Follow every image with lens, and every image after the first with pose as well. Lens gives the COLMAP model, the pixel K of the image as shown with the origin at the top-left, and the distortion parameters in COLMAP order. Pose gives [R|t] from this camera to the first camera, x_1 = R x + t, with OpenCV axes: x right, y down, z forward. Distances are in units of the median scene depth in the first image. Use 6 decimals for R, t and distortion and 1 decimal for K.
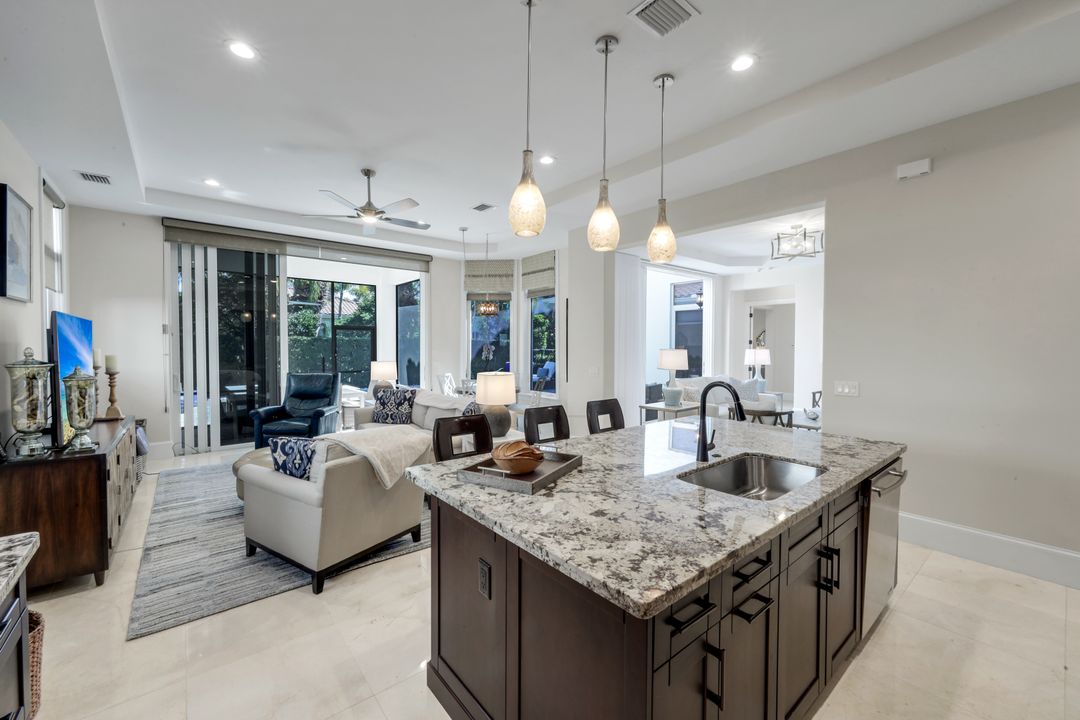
lens RADIAL K [[431.6, 0, 535.5], [0, 431.6, 355.1], [0, 0, 1]] dist [-0.000704, -0.000069]
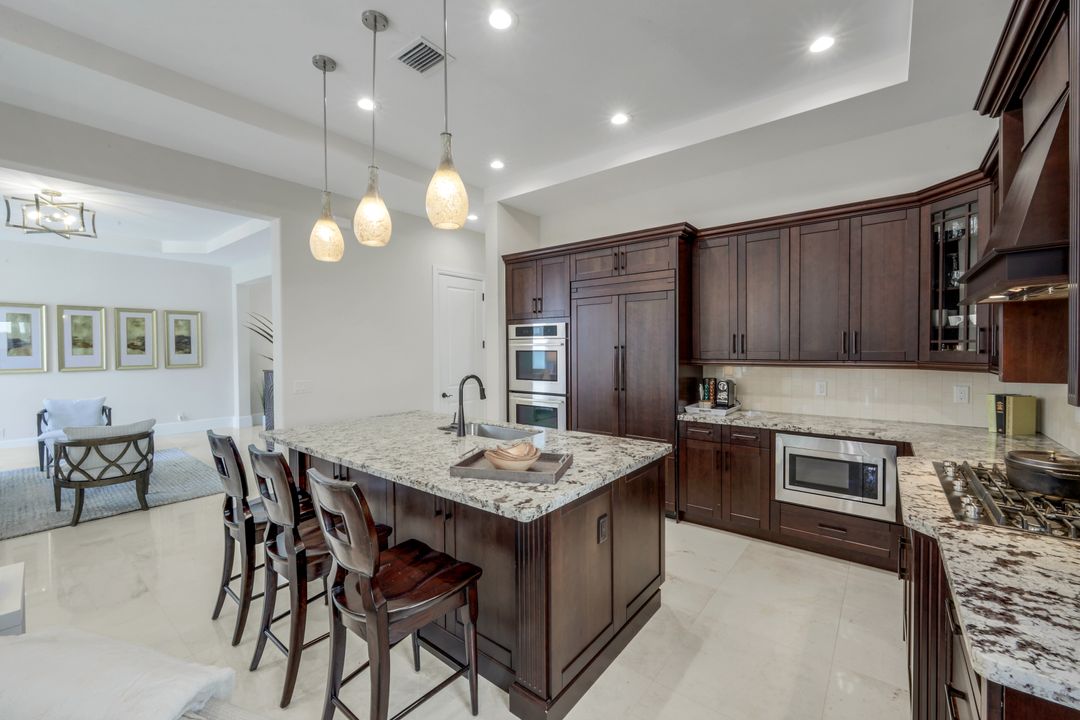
lens RADIAL K [[431.6, 0, 536.3], [0, 431.6, 354.7], [0, 0, 1]] dist [-0.000704, -0.000069]
pose [[-0.211752, -0.010554, 0.977266, -1.120851], [0.029309, 0.999423, 0.017144, -0.023781], [-0.976884, 0.032273, -0.211320, 1.227715]]
